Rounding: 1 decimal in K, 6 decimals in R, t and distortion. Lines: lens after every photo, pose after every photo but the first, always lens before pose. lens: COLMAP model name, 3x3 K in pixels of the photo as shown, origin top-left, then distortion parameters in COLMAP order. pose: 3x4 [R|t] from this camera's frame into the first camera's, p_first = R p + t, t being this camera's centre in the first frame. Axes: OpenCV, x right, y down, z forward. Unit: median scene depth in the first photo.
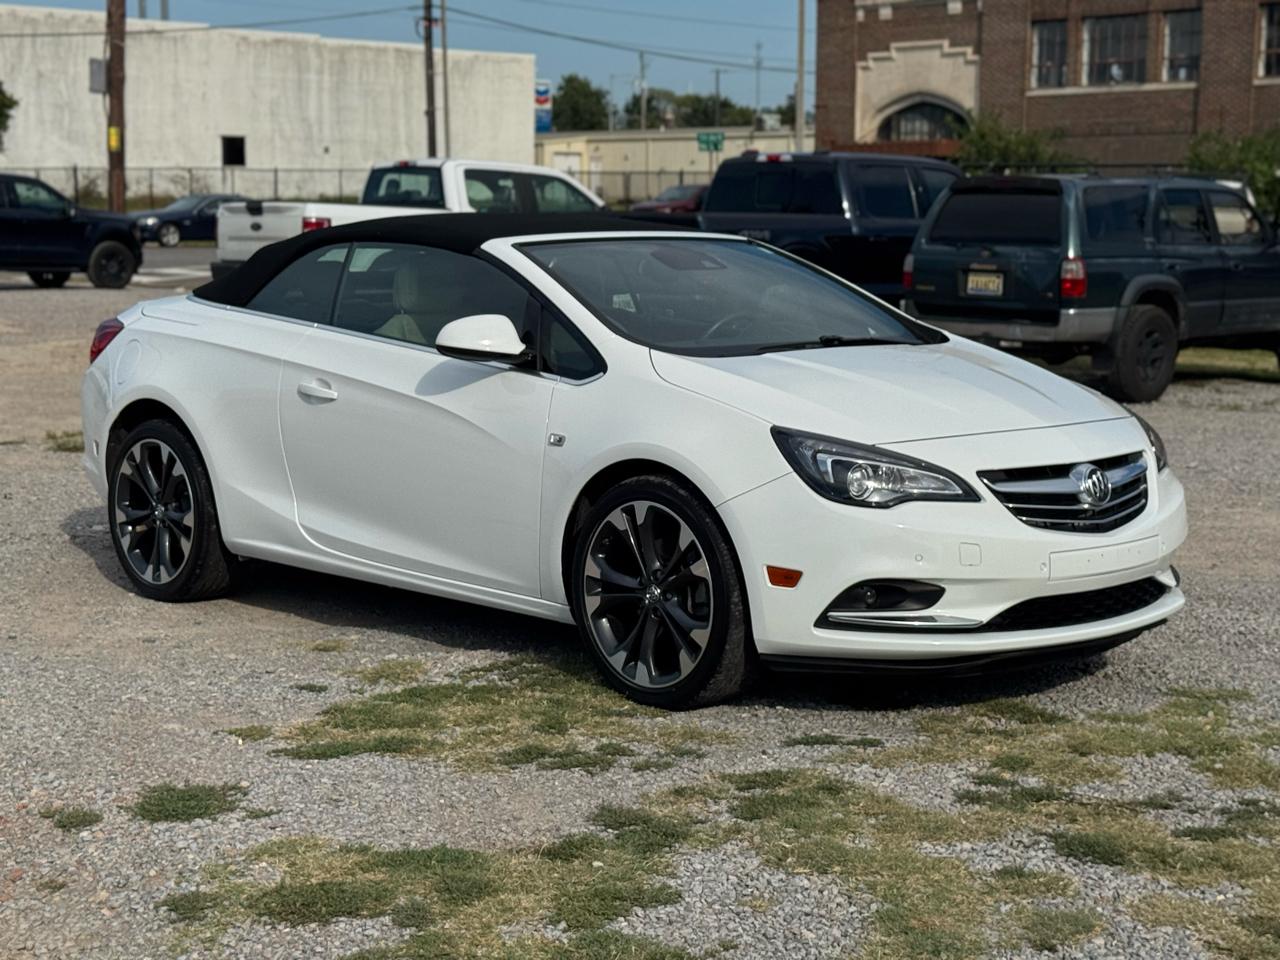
lens RADIAL K [[2239.8, 0, 641.2], [0, 2239.8, 496.6], [0, 0, 1]] dist [0.176546, -0.176084]
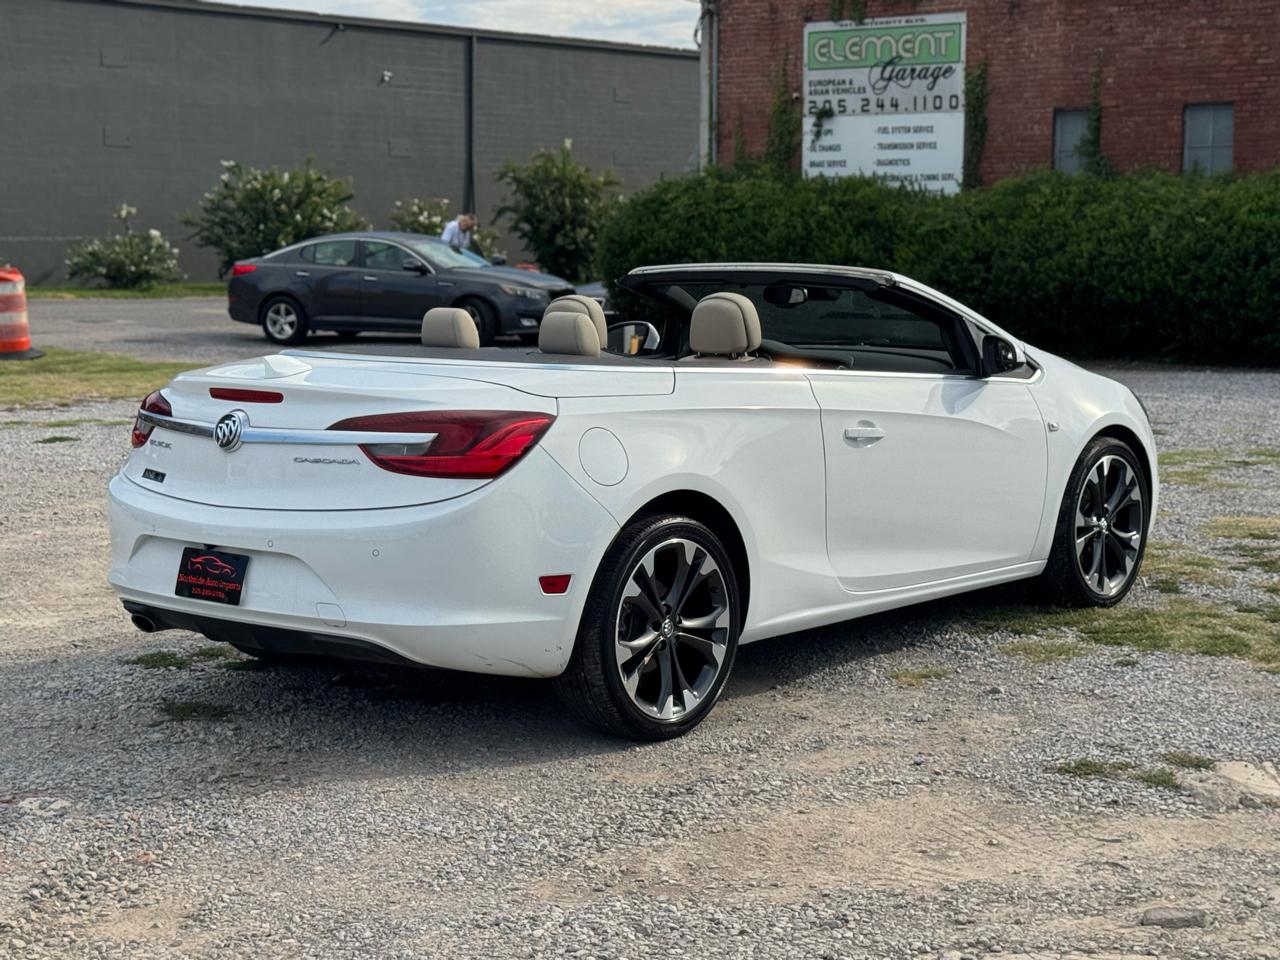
lens RADIAL K [[2239.8, 0, 641.2], [0, 2239.8, 496.6], [0, 0, 1]] dist [0.176546, -0.176084]
pose [[-0.117078, -0.124425, 0.985298, -1.188102], [0.131518, 0.981440, 0.139565, -0.182398], [-0.984376, 0.145925, -0.098541, 1.290223]]
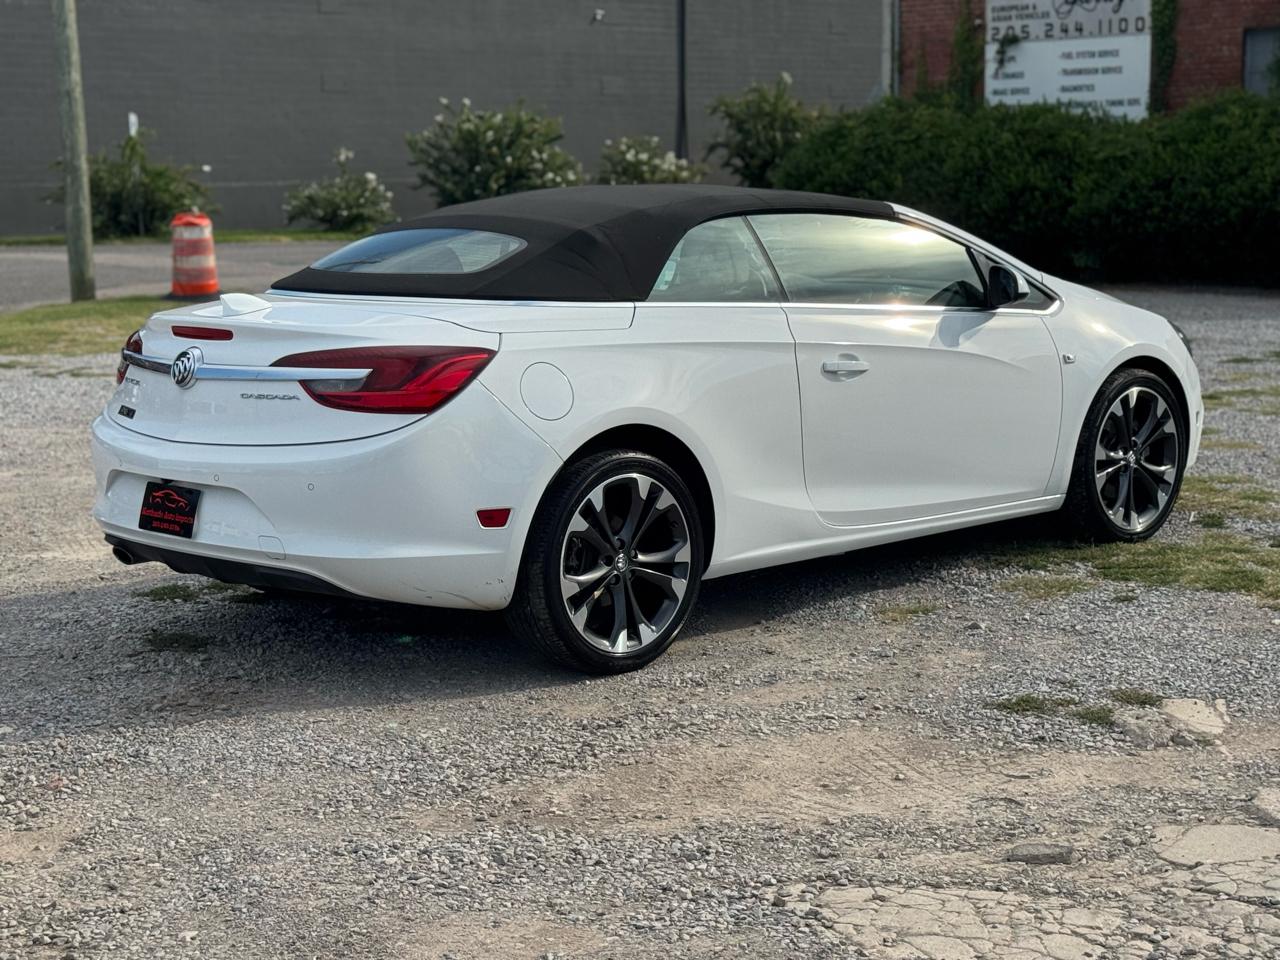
lens RADIAL K [[2240.4, 0, 640.0], [0, 2240.4, 480.0], [0, 0, 1]] dist [0.163469, -0.088042]
pose [[-0.009139, -0.144798, 0.989419, -1.198552], [0.150220, 0.978033, 0.144519, -0.164351], [-0.988610, 0.149951, 0.012813, 1.167623]]
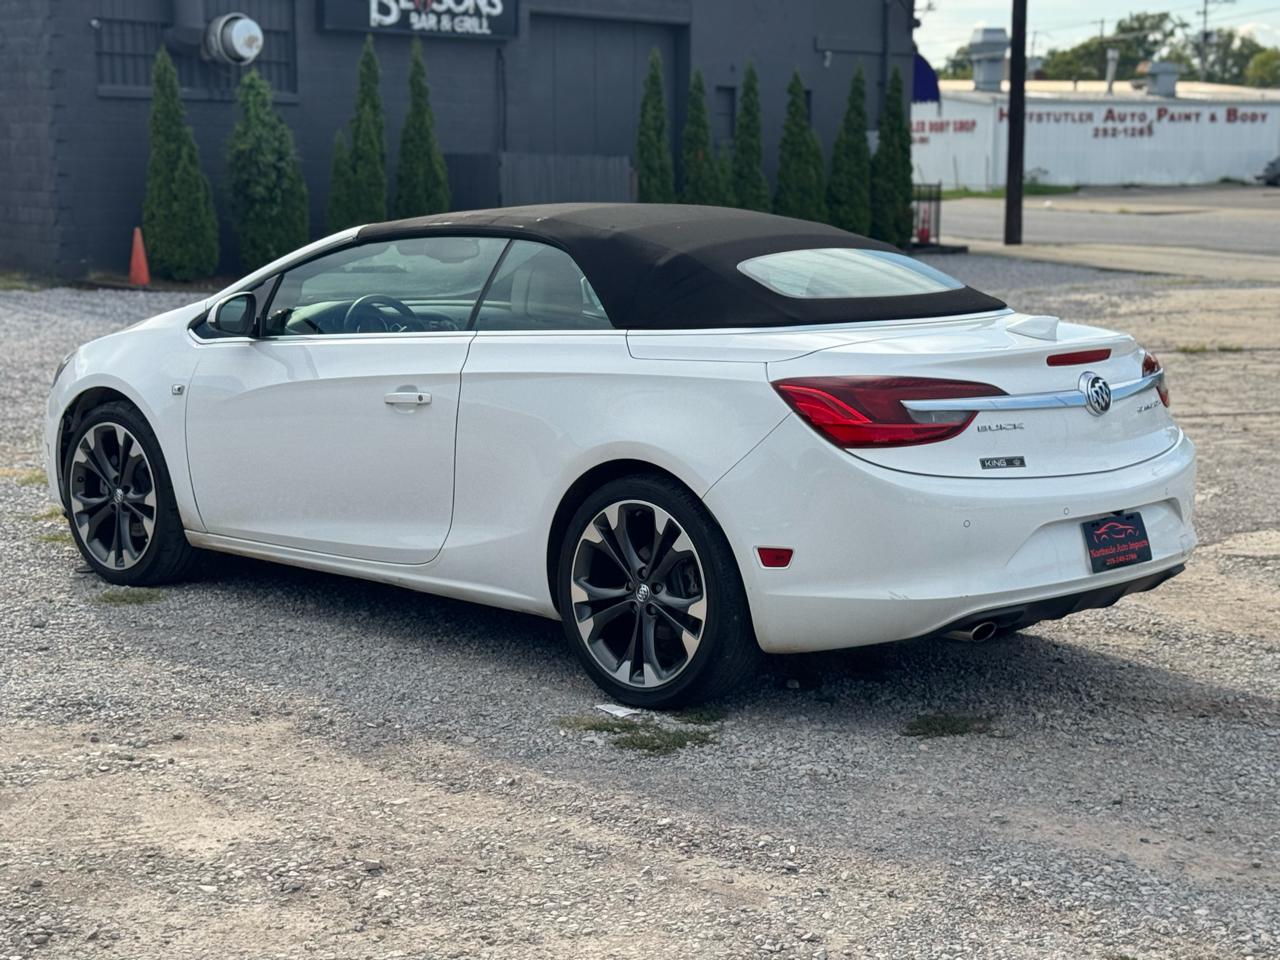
lens RADIAL K [[2251.5, 0, 617.0], [0, 2251.5, 483.1], [0, 0, 1]] dist [0.166906, -0.132198]
pose [[-0.998935, 0.001555, -0.046106, -0.017971], [-0.010967, 0.962774, 0.270084, -0.310950], [0.044809, 0.270302, -0.961732, 2.237002]]
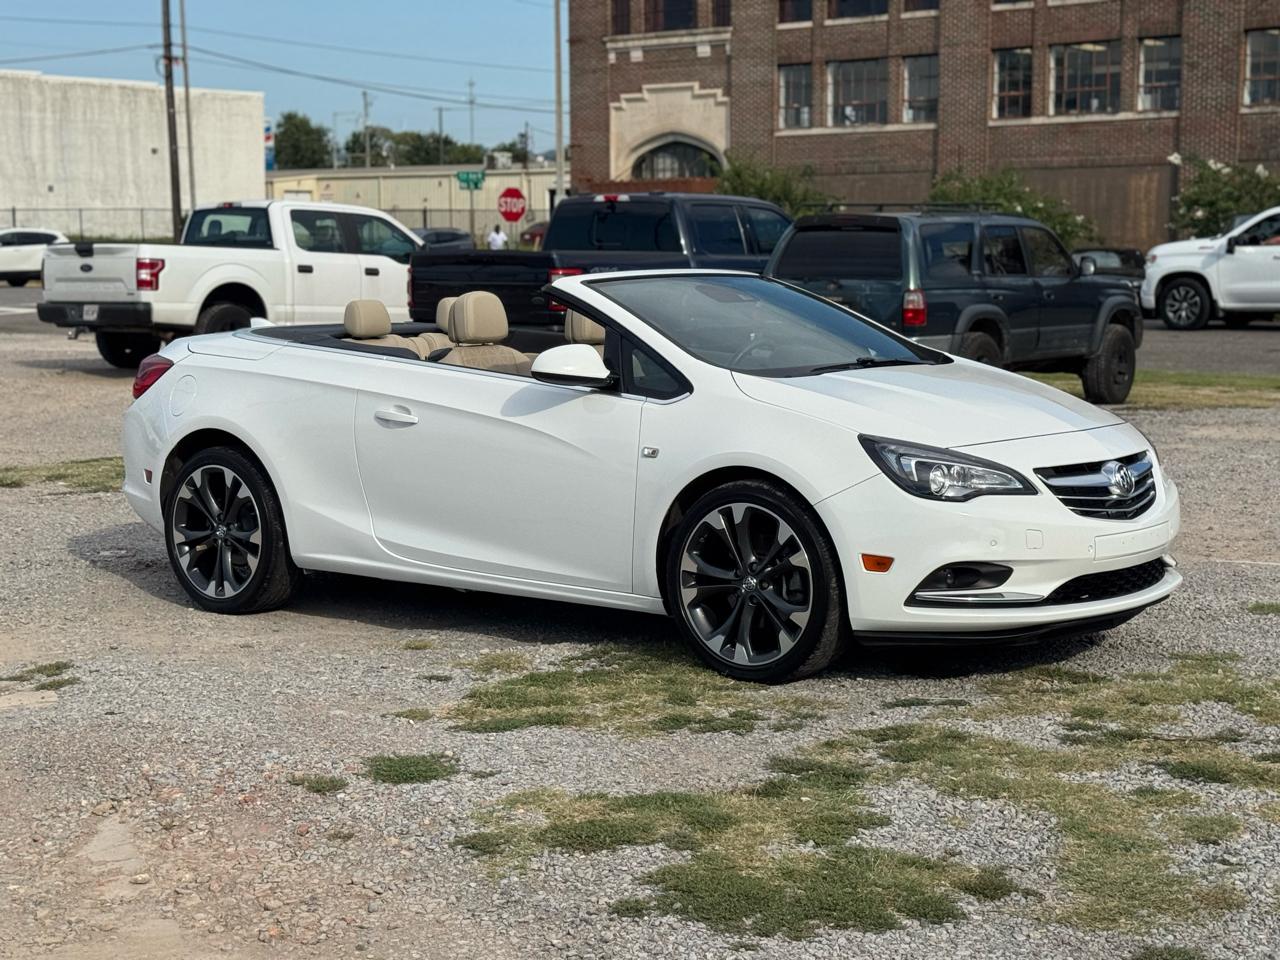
lens RADIAL K [[2239.8, 0, 641.2], [0, 2239.8, 496.6], [0, 0, 1]] dist [0.176546, -0.176084]
pose [[0.991830, -0.024854, 0.125125, -0.176697], [0.026830, 0.999540, -0.014131, 0.012578], [-0.124716, 0.017372, 0.992040, -0.121913]]
